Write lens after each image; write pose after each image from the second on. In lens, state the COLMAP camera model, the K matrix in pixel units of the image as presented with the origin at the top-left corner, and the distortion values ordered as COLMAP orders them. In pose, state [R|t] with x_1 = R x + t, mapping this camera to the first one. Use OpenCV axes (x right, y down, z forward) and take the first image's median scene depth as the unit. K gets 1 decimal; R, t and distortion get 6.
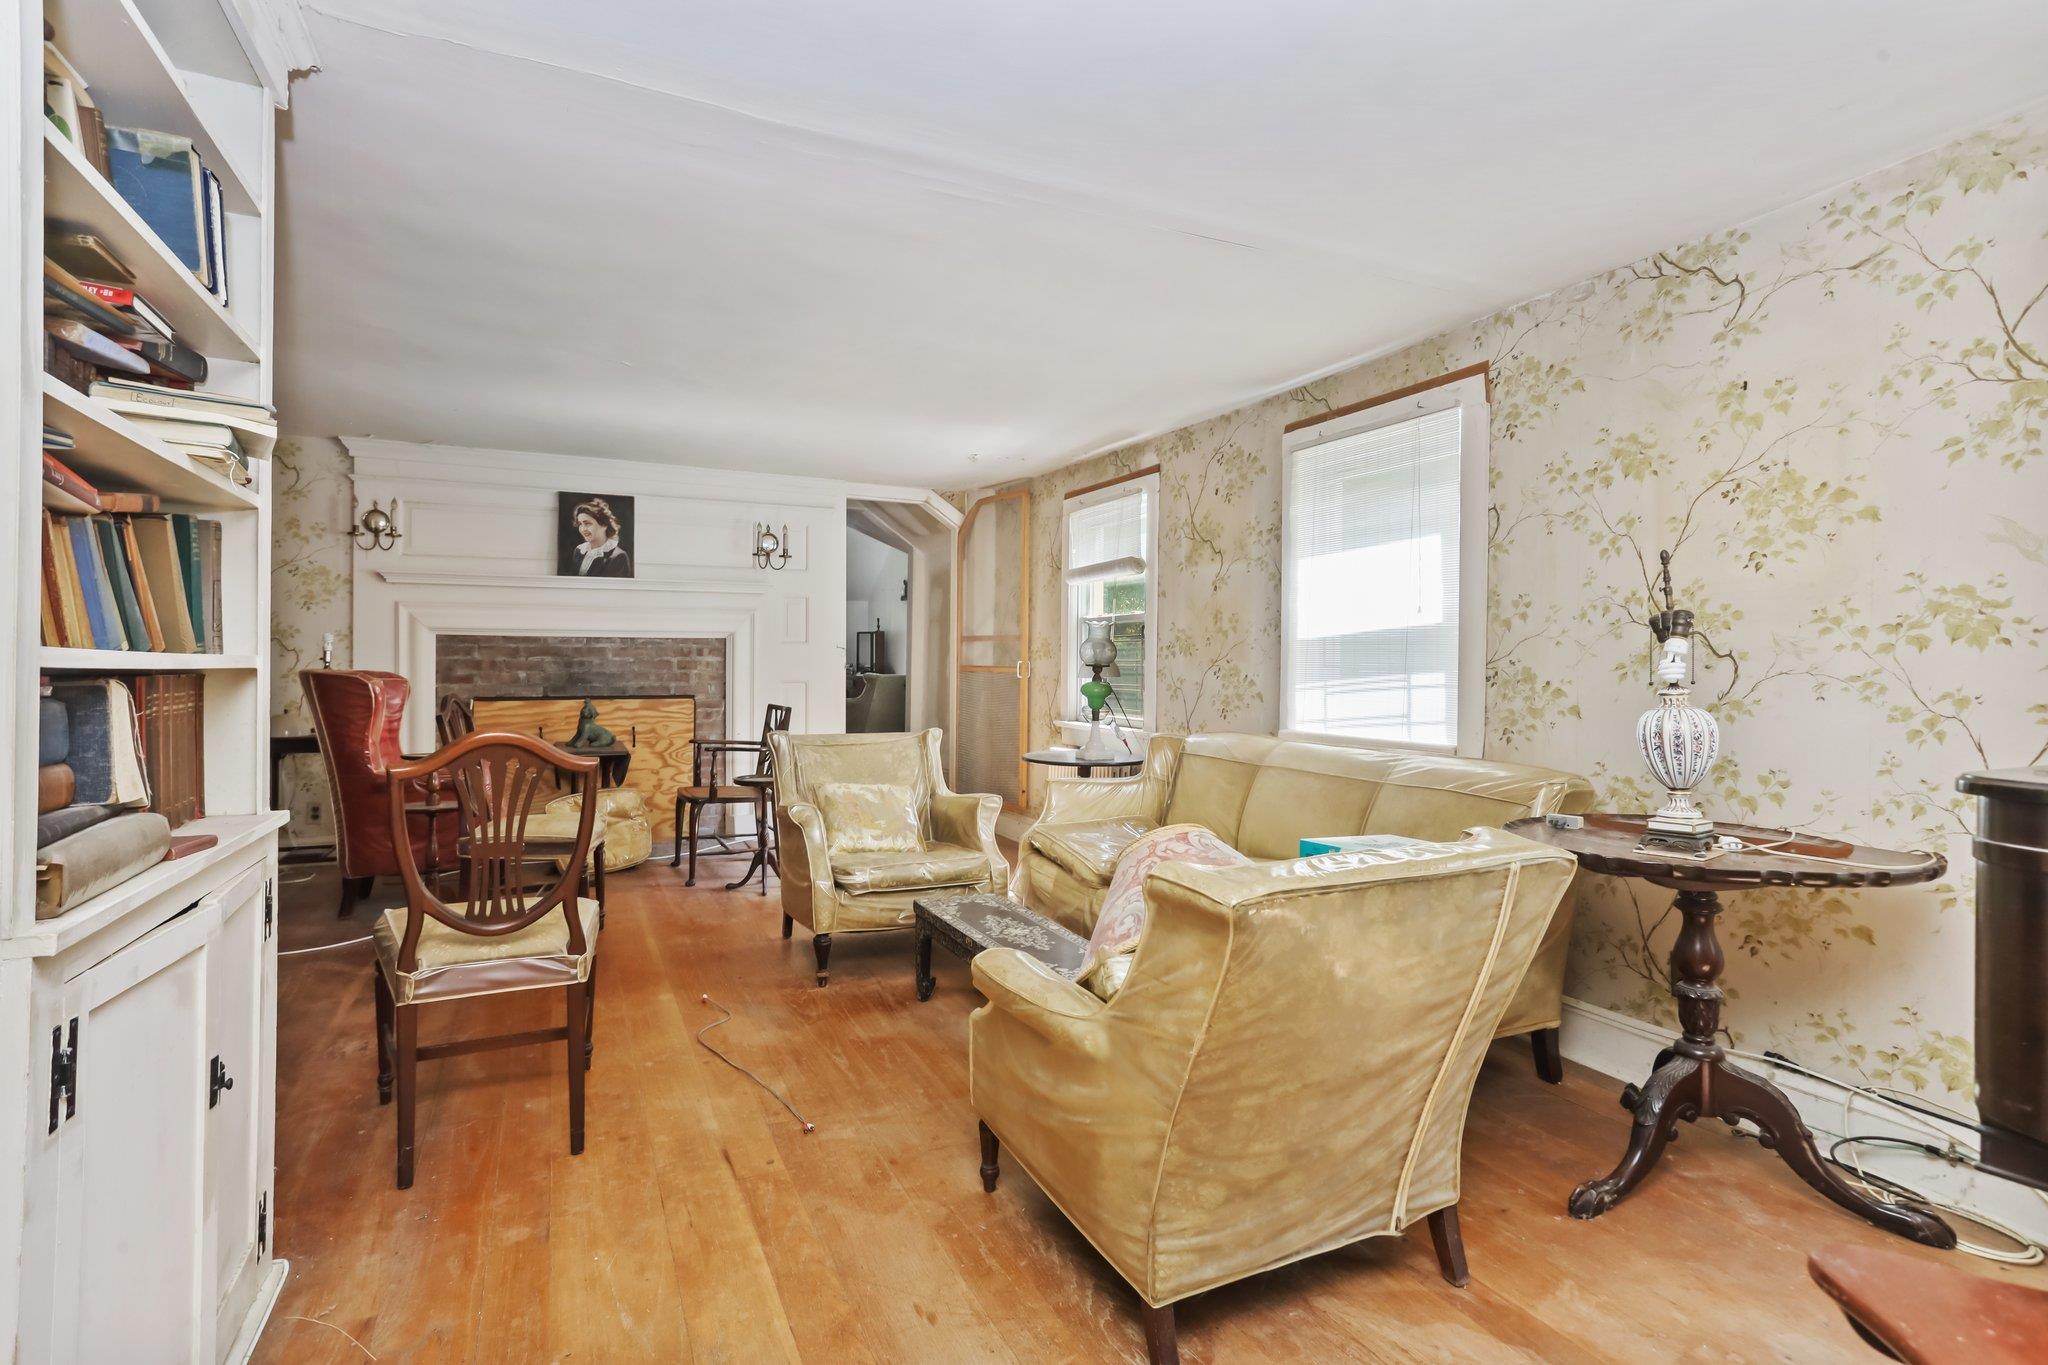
lens RADIAL K [[992.8, 0, 1028.7], [0, 992.8, 670.7], [0, 0, 1]] dist [-0.023958, 0.005253]
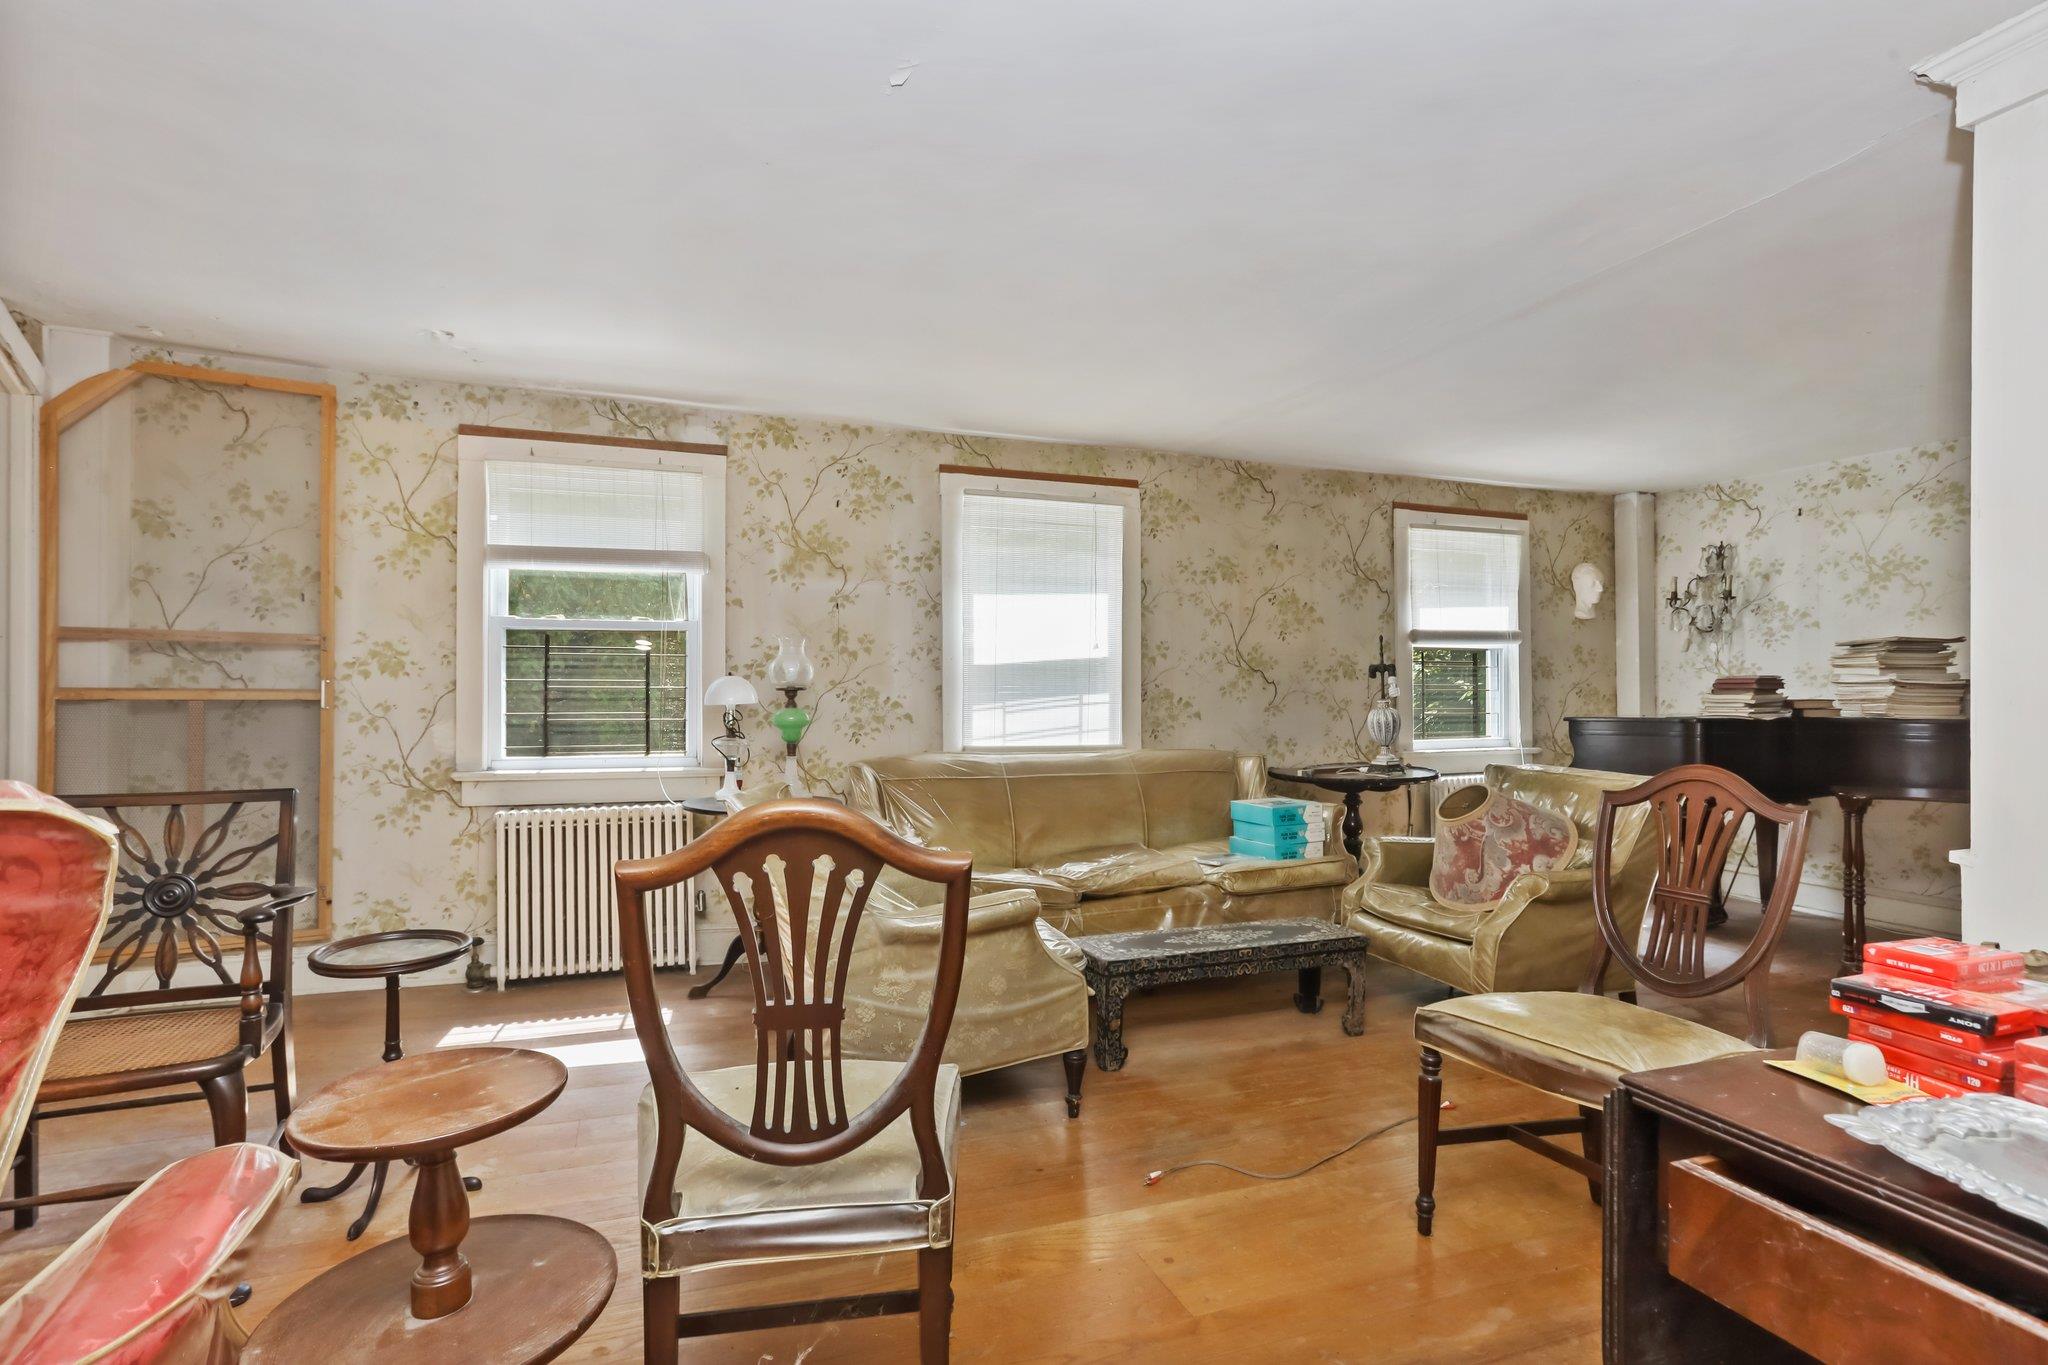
lens RADIAL K [[992.8, 0, 1027.2], [0, 992.8, 691.2], [0, 0, 1]] dist [-0.023958, 0.005253]
pose [[0.091426, -0.010645, 0.995755, -0.945971], [0.003300, 0.999941, 0.010387, -0.014831], [-0.995806, 0.002337, 0.091456, 0.948229]]
